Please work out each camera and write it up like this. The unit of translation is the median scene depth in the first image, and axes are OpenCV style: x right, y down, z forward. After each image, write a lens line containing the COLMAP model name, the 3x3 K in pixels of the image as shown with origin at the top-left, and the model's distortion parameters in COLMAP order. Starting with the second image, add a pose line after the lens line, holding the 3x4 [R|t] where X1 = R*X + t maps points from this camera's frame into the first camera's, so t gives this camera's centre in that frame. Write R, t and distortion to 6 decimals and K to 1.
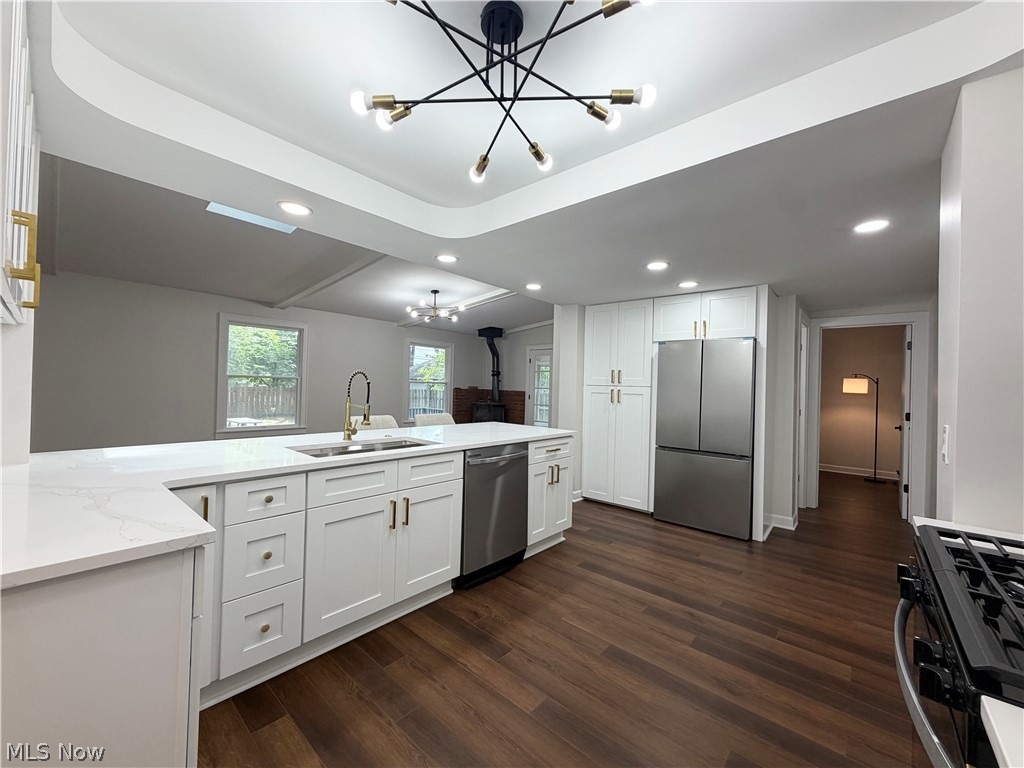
lens RADIAL K [[408.6, 0, 507.3], [0, 408.6, 383.0], [0, 0, 1]] dist [-0.000382, -0.000311]
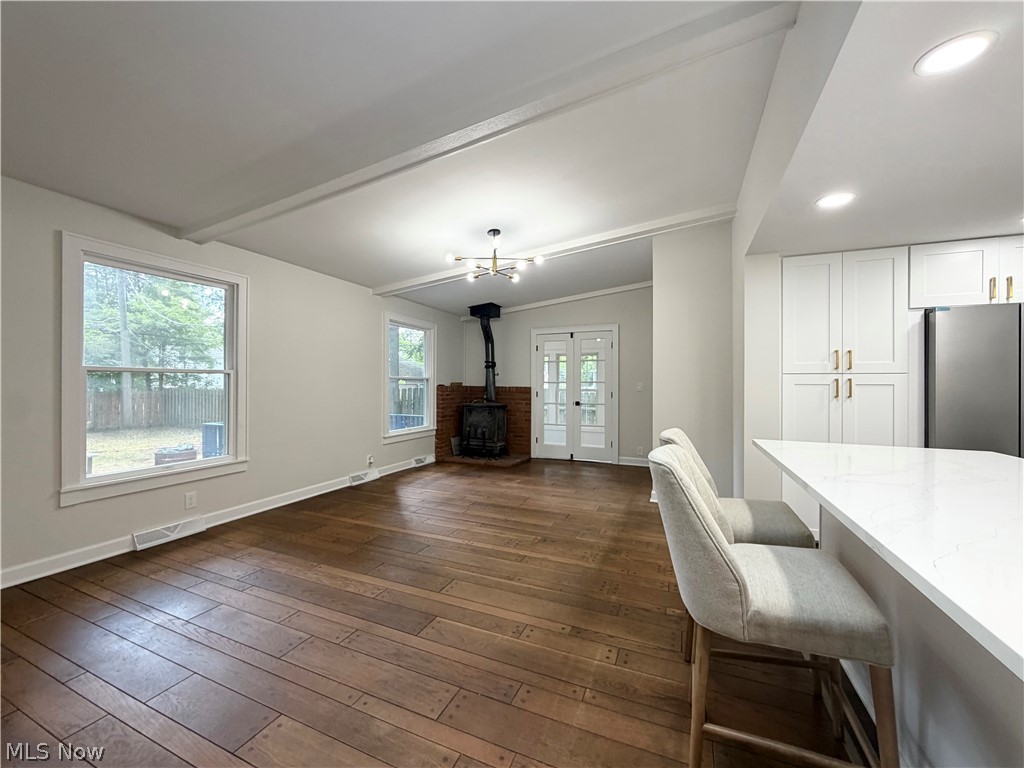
lens RADIAL K [[408.6, 0, 507.3], [0, 408.6, 383.0], [0, 0, 1]] dist [-0.000382, -0.000311]
pose [[0.949849, -0.022352, 0.311910, -0.245598], [0.019429, 0.999733, 0.012477, 0.001794], [-0.312106, -0.005791, 0.950030, 0.266159]]
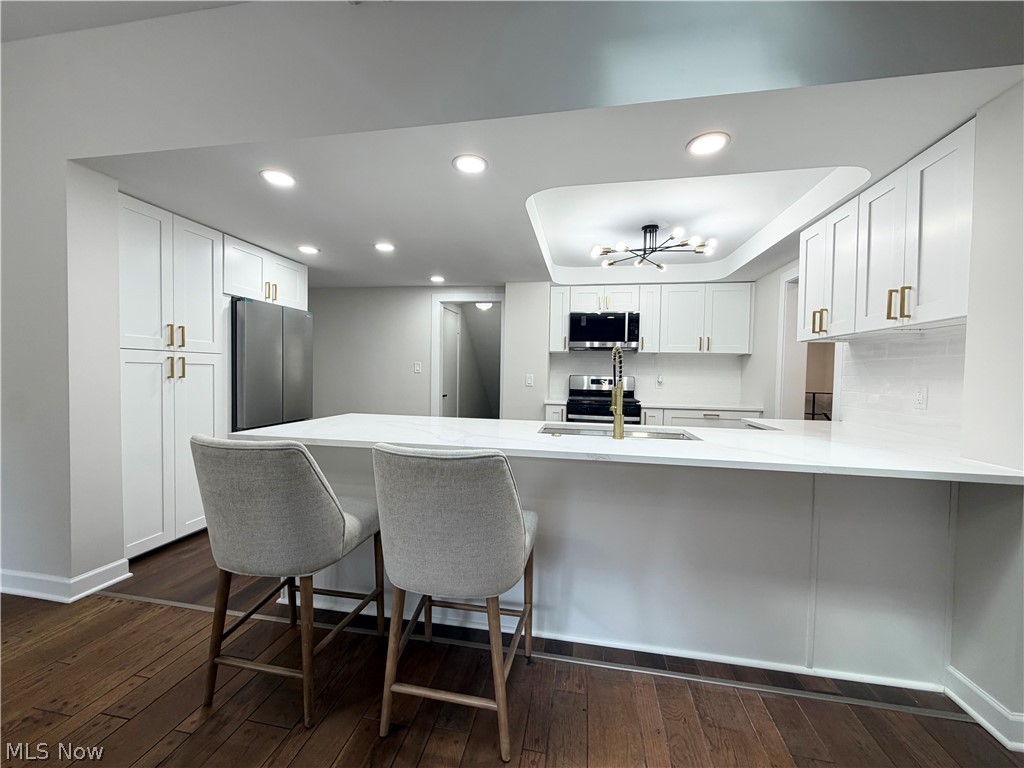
lens RADIAL K [[408.6, 0, 507.3], [0, 408.6, 383.0], [0, 0, 1]] dist [-0.000382, -0.000311]
pose [[-0.509335, -0.056735, 0.858696, -0.263521], [-0.039503, 0.998314, 0.042528, 0.004683], [-0.859661, -0.012260, -0.510717, 0.448378]]
